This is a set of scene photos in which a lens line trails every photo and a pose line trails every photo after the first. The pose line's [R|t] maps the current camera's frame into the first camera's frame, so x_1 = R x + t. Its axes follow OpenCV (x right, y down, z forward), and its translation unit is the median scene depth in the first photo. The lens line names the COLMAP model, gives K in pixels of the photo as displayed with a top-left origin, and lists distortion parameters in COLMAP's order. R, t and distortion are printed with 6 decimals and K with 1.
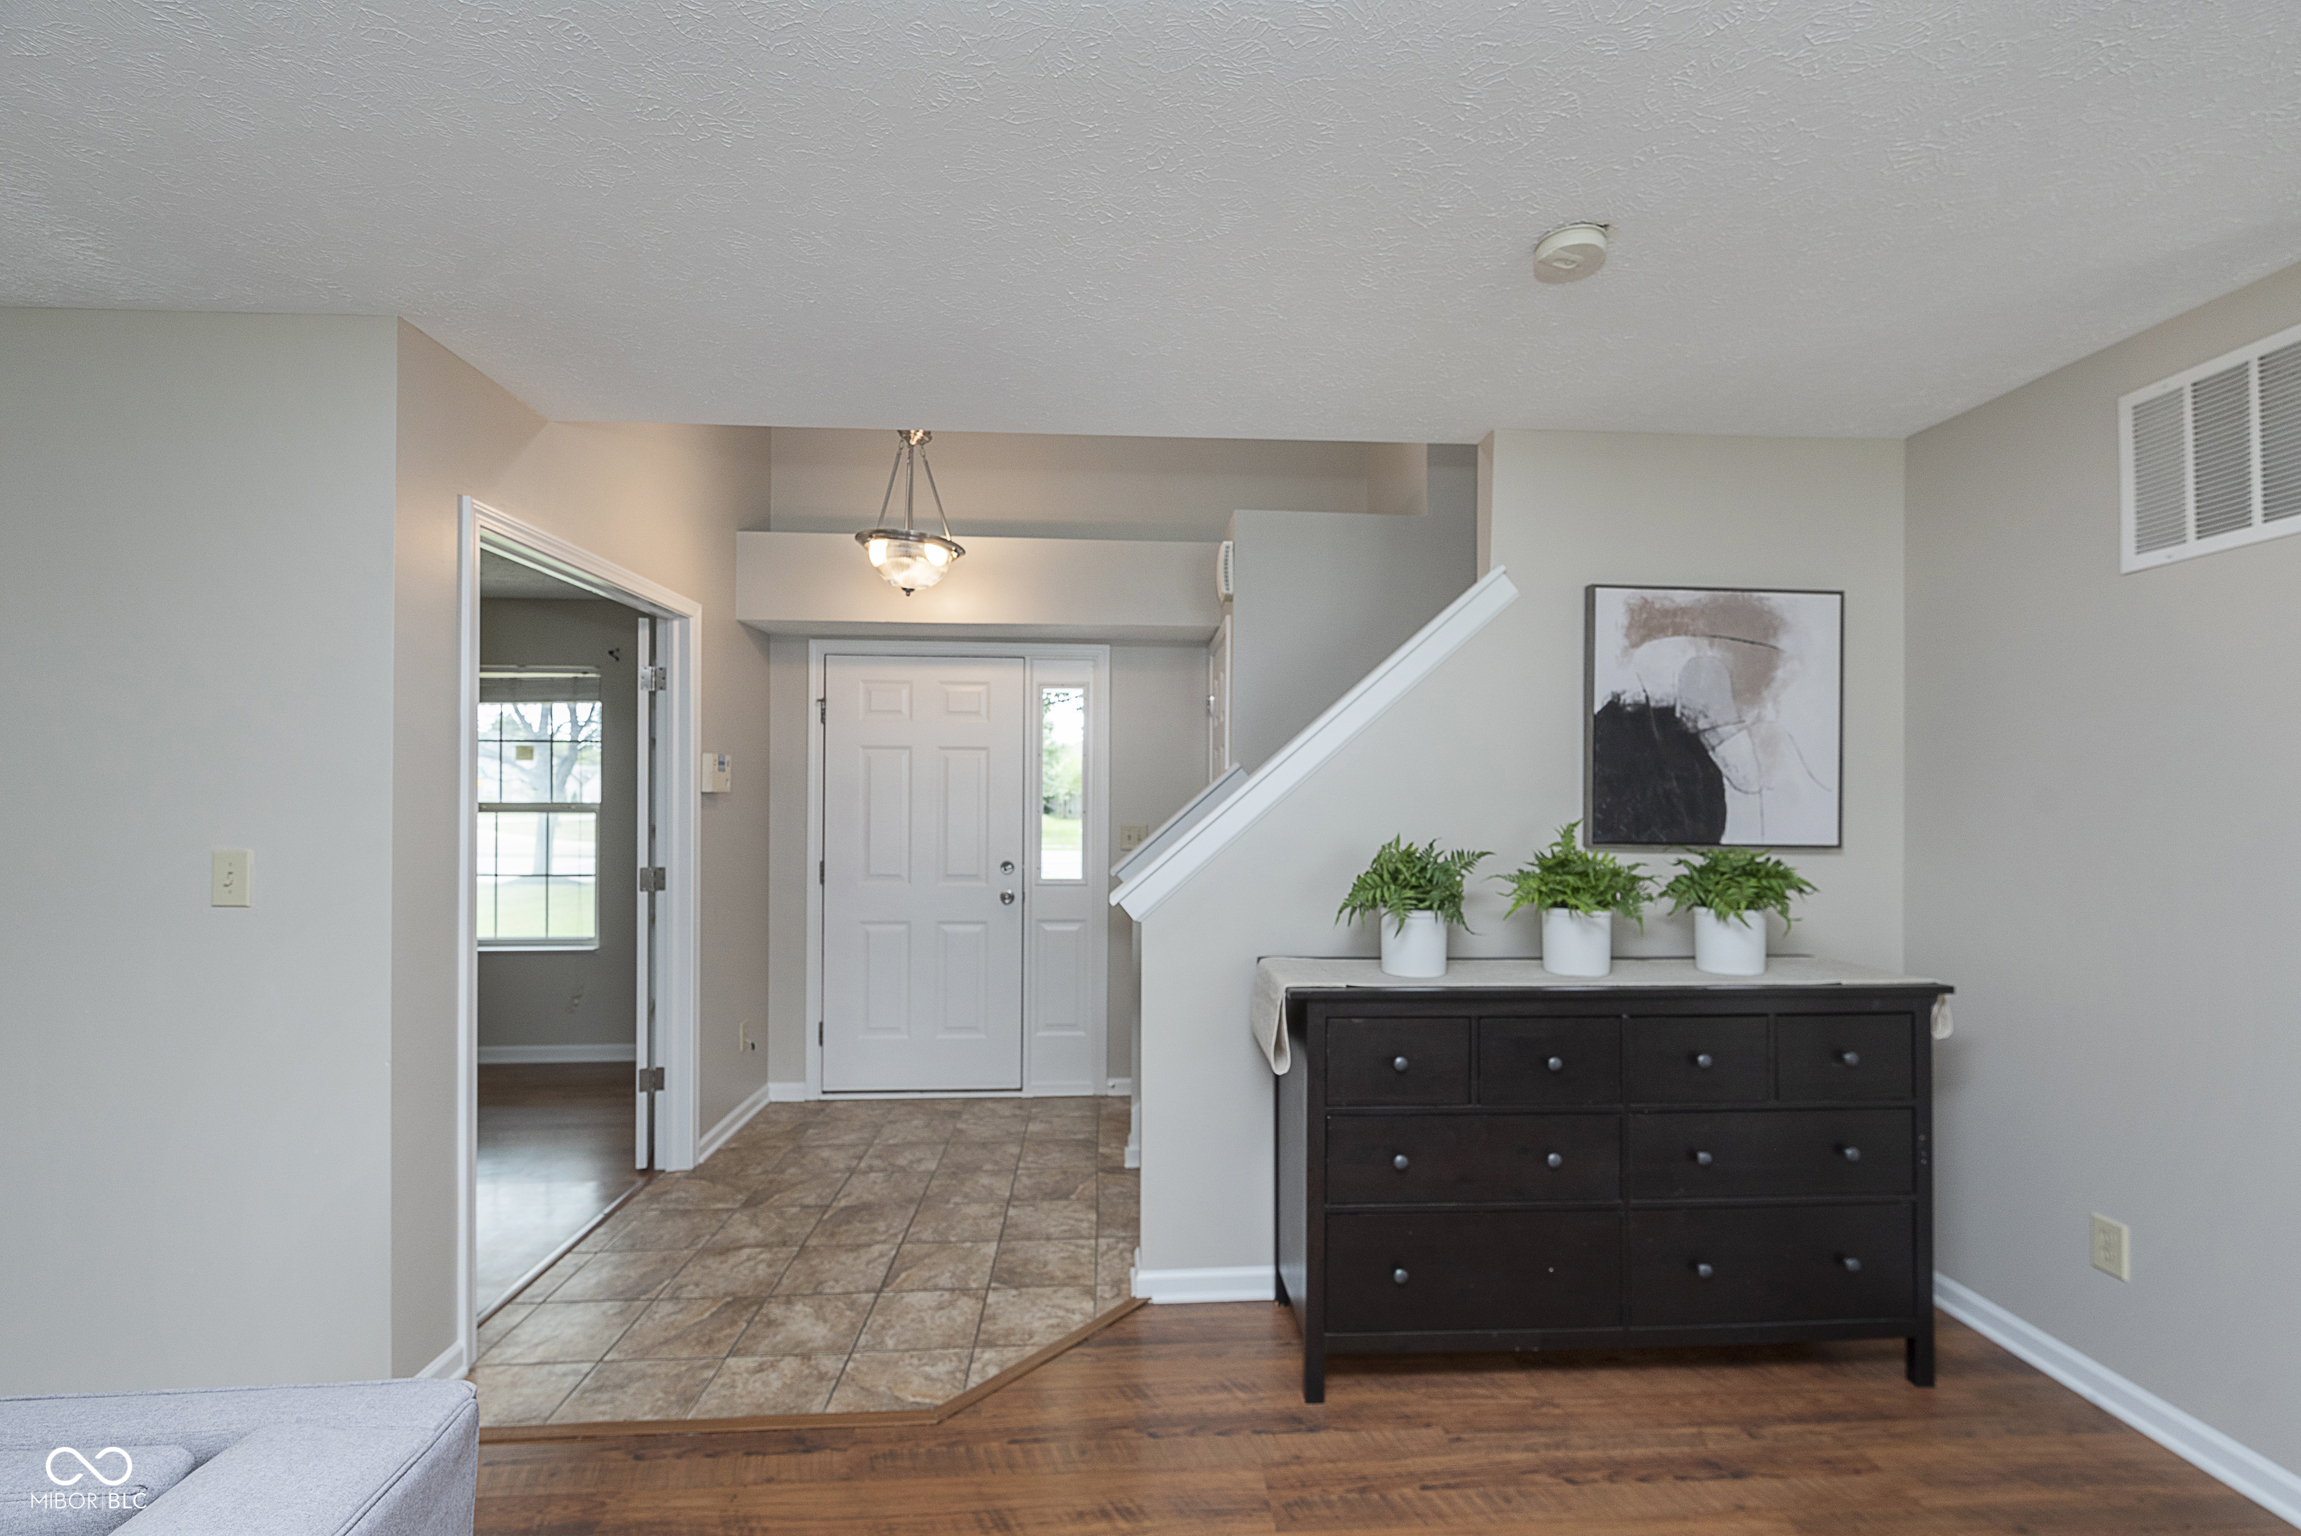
lens RADIAL K [[1015.4, 0, 1200.3], [0, 1015.4, 786.7], [0, 0, 1]] dist [-0.002094, -0.000347]
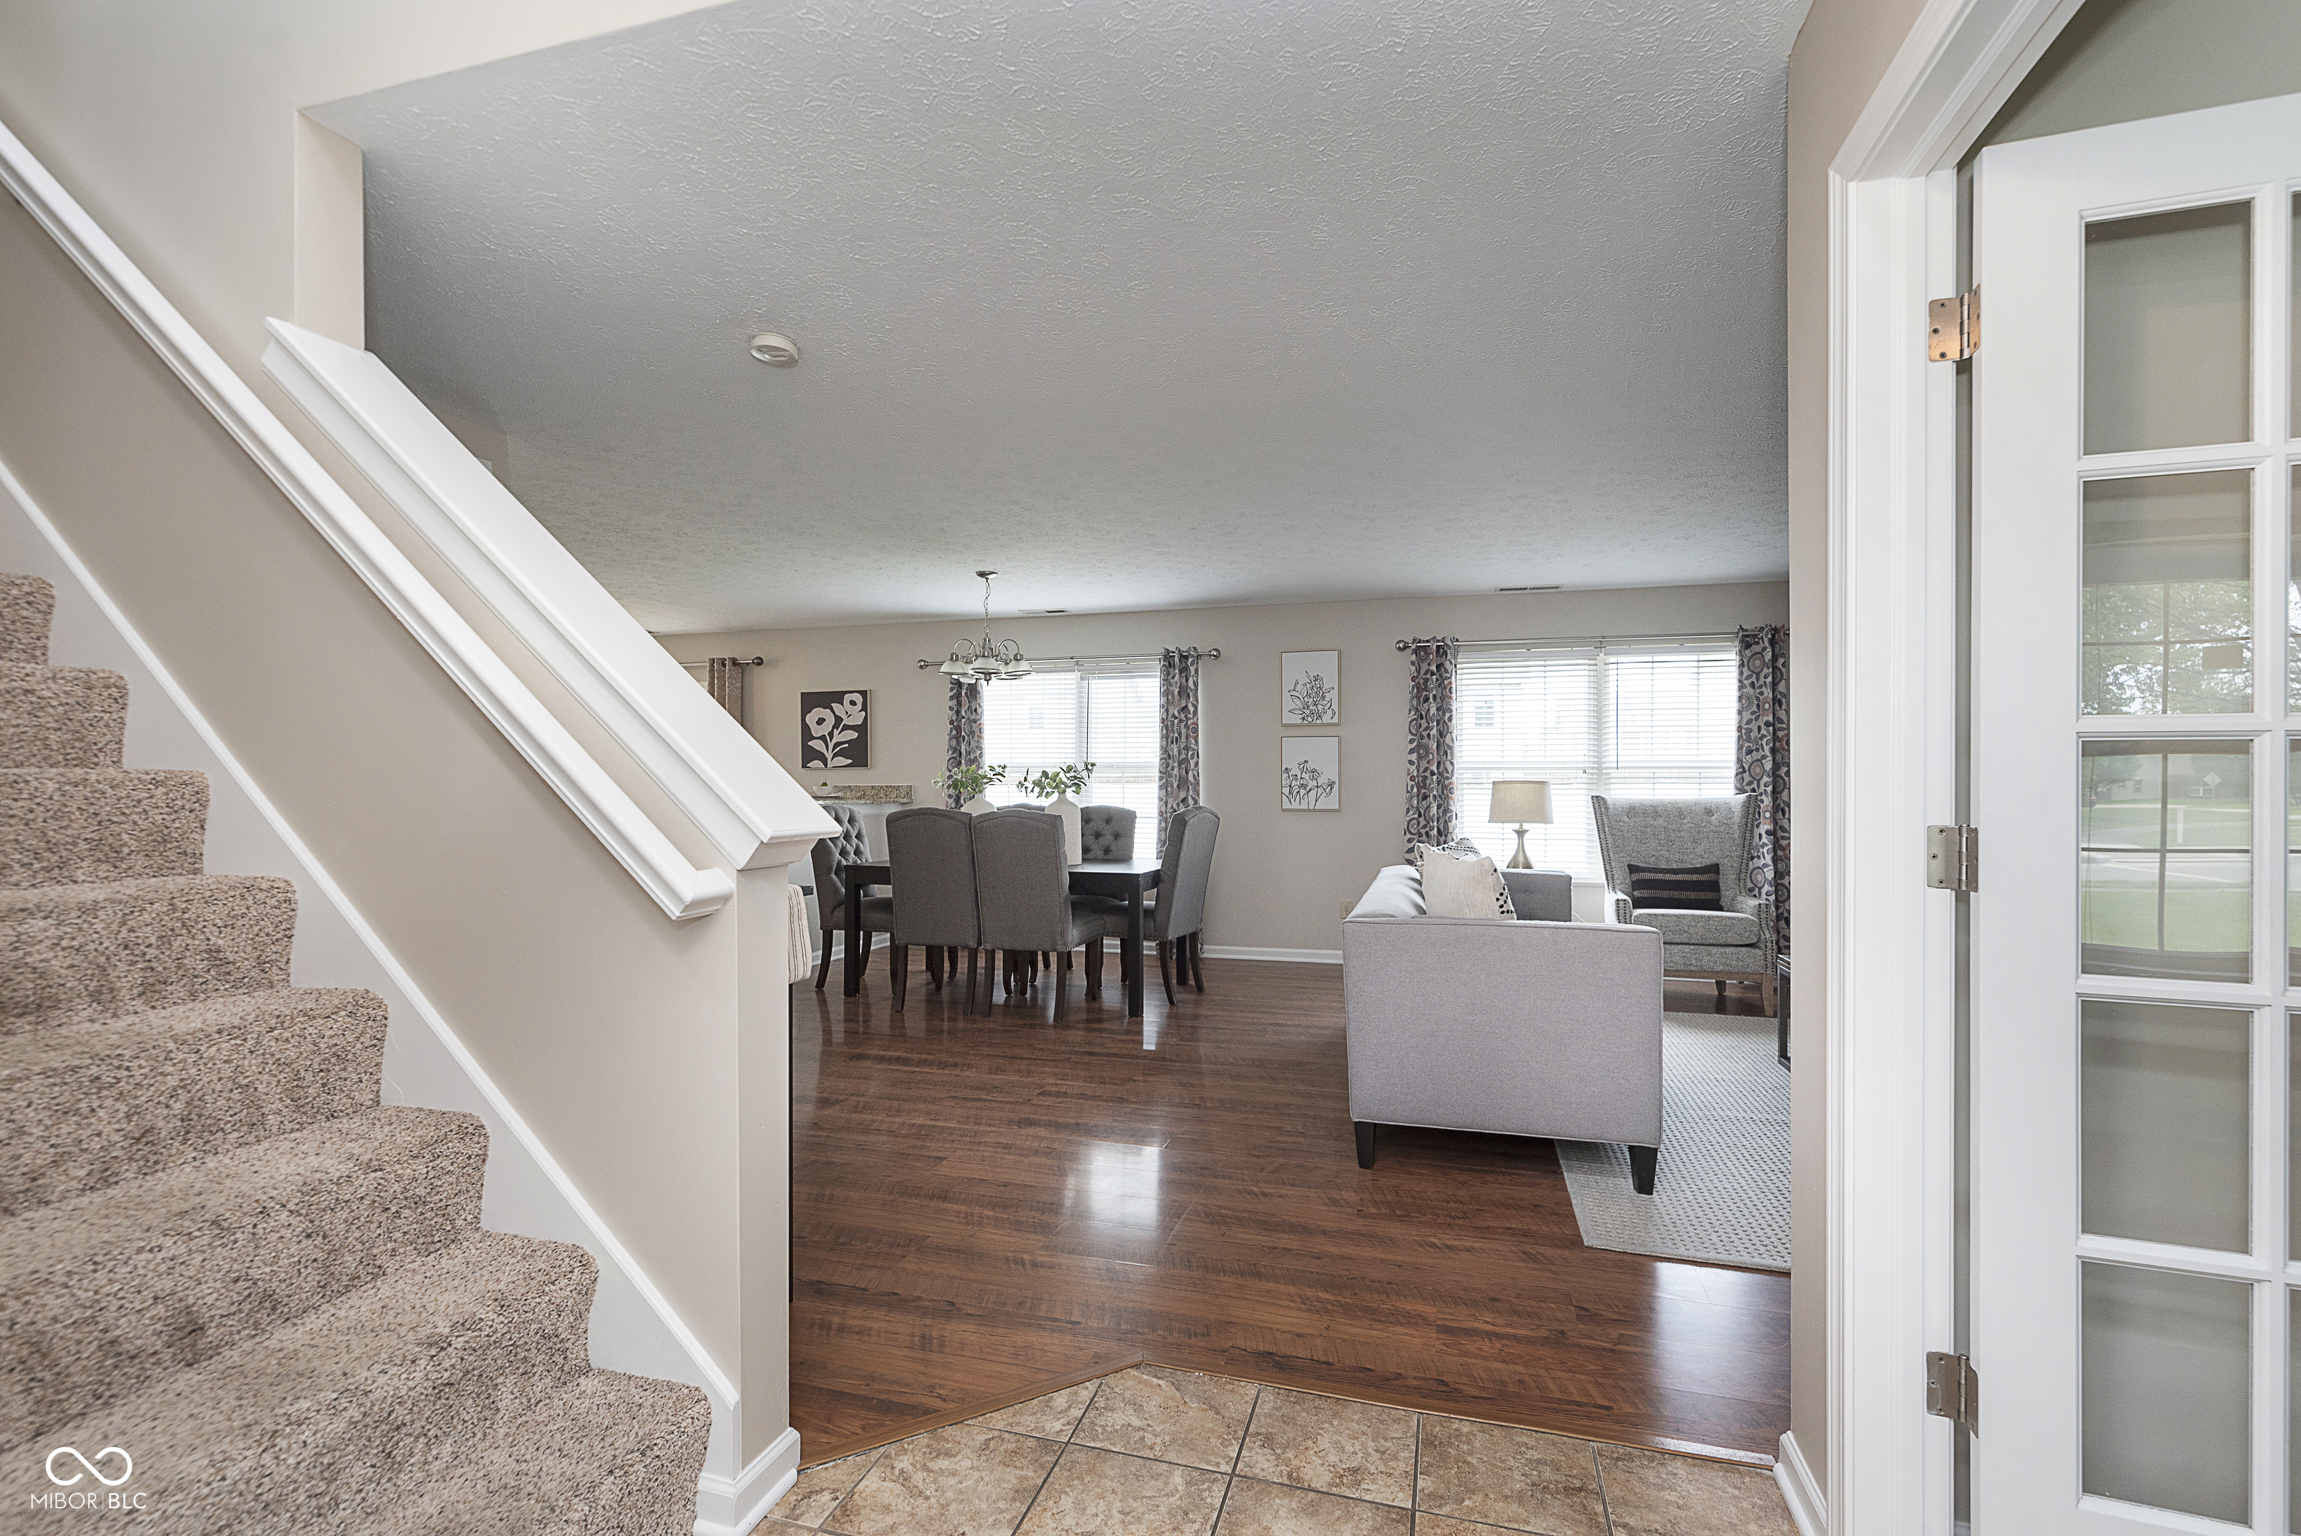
lens RADIAL K [[1015.4, 0, 1185.7], [0, 1015.4, 795.8], [0, 0, 1]] dist [-0.002094, -0.000347]
pose [[-0.940262, -0.008836, 0.340338, -0.538034], [-0.009191, 0.999958, 0.000570, 0.098824], [-0.340328, -0.002592, -0.940303, 1.640113]]
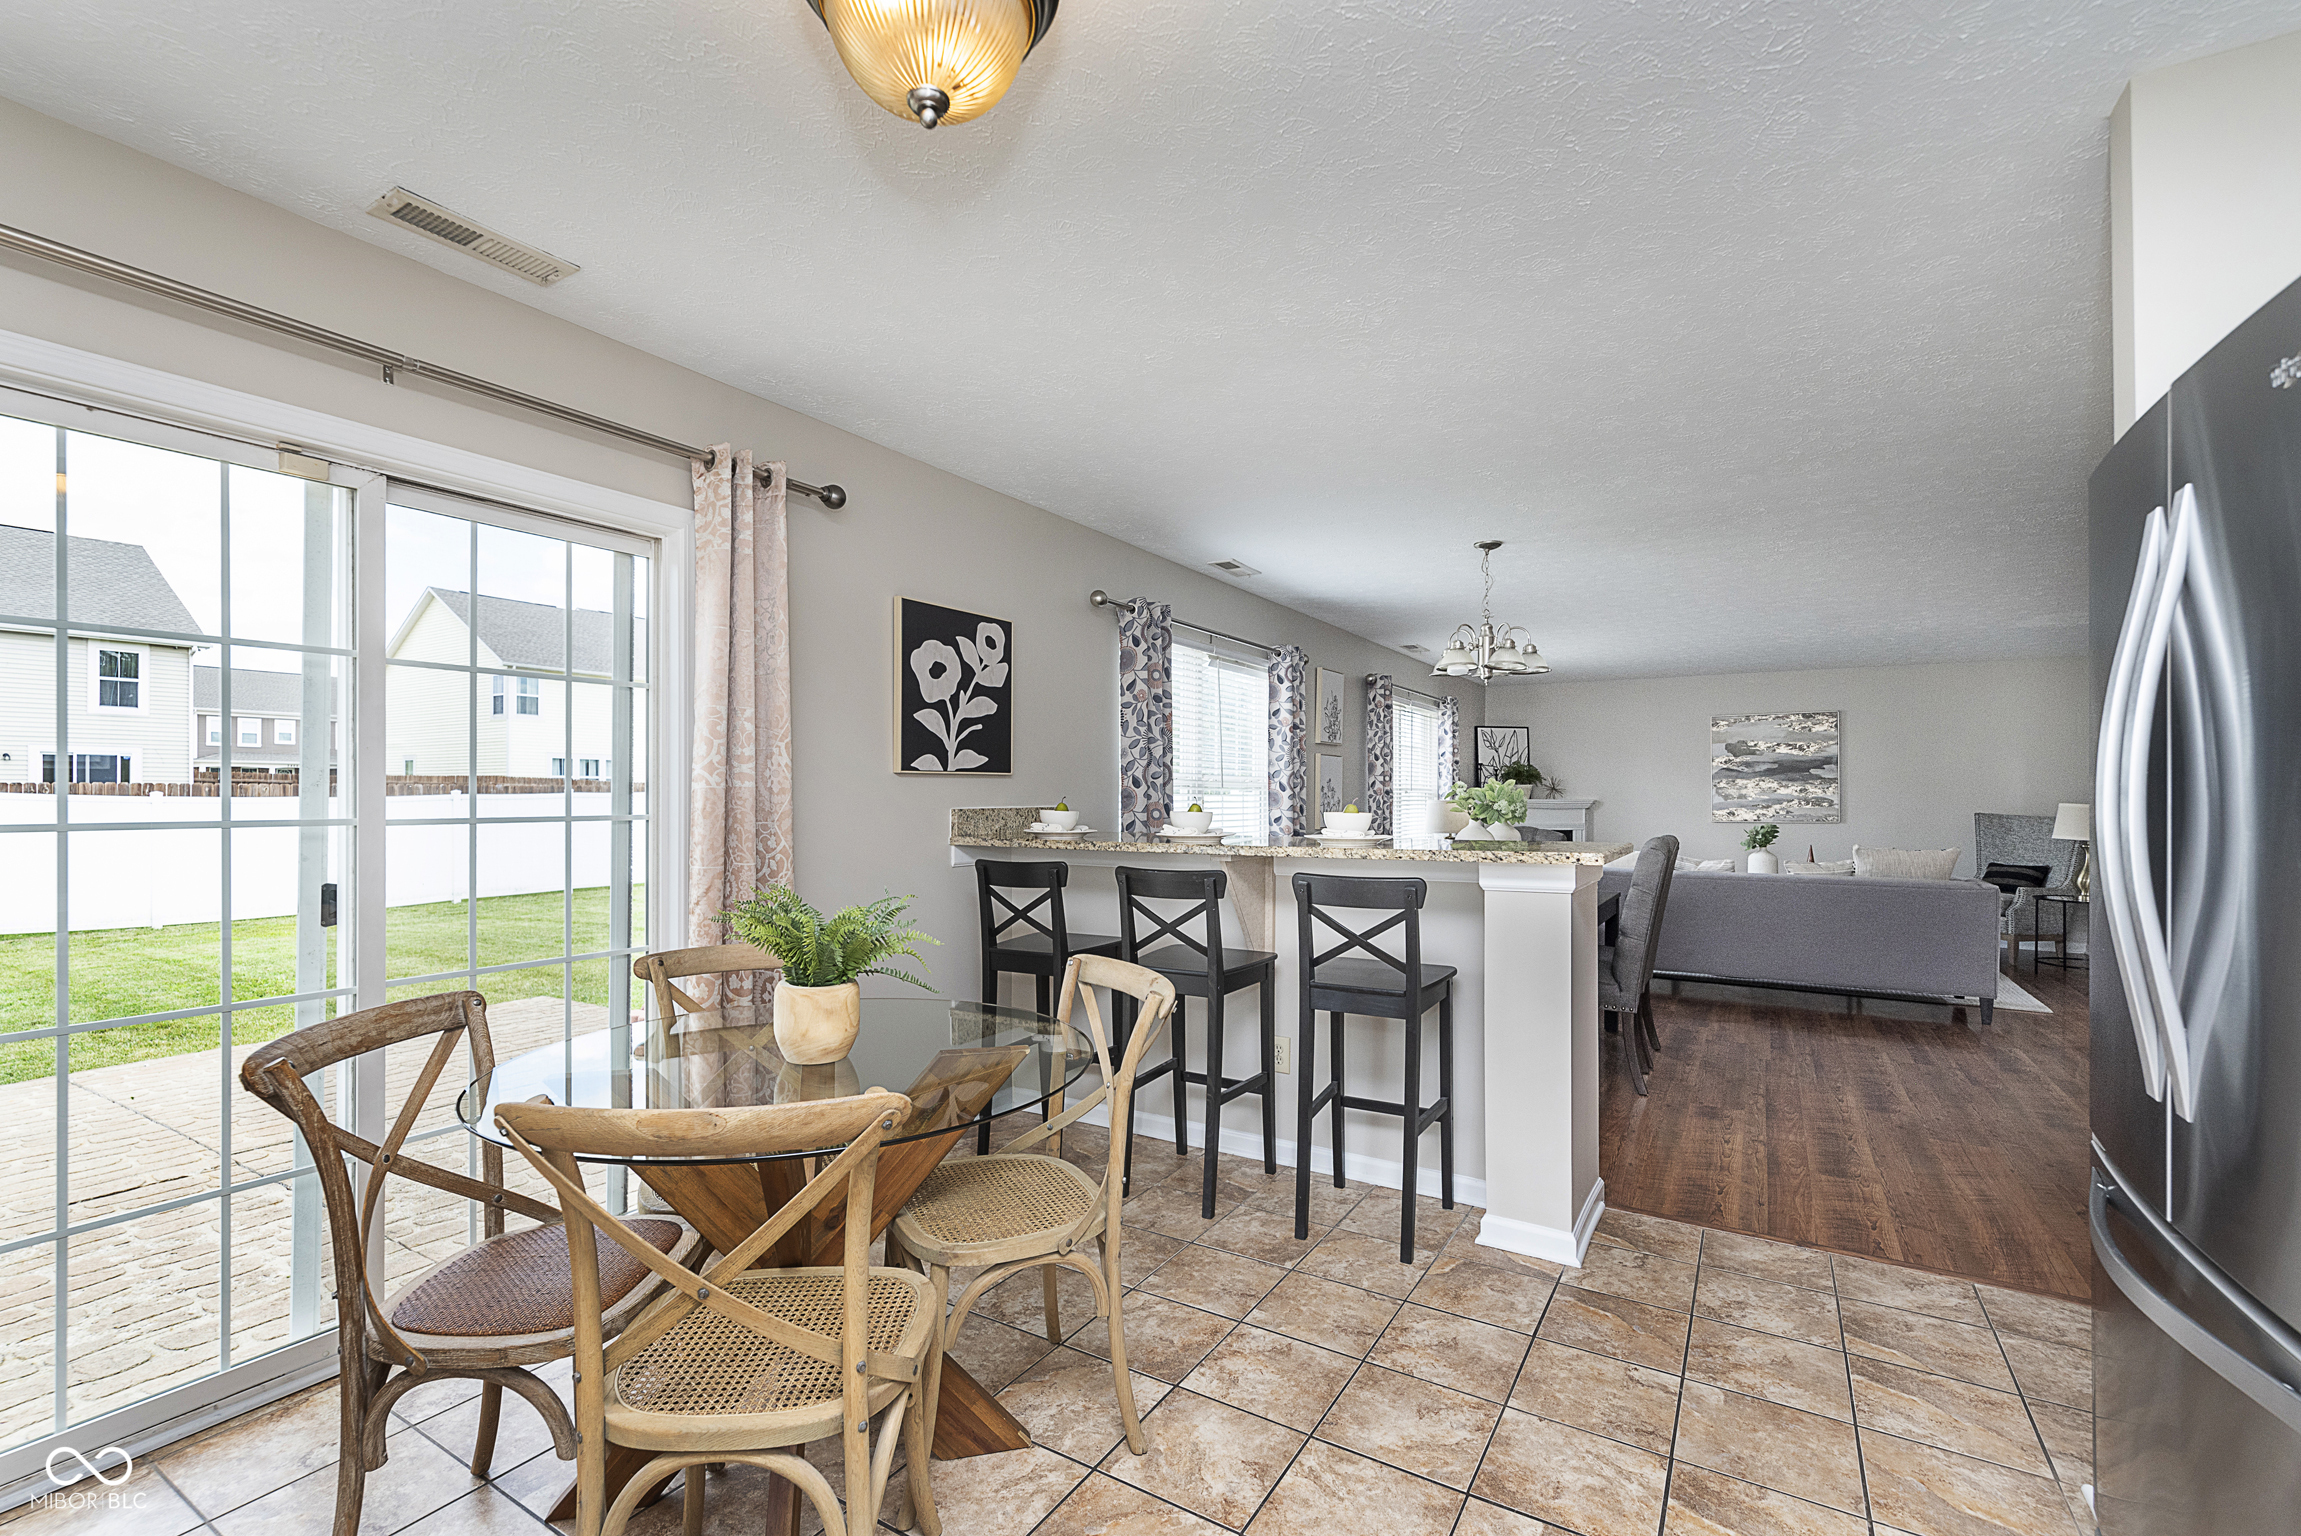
lens RADIAL K [[1015.4, 0, 1125.3], [0, 1015.4, 801.7], [0, 0, 1]] dist [-0.002094, -0.000347]
pose [[-0.579609, 0.000925, -0.814894, 2.569144], [-0.005303, 0.999974, 0.004907, 0.060597], [0.814877, 0.007166, -0.579589, 0.159645]]
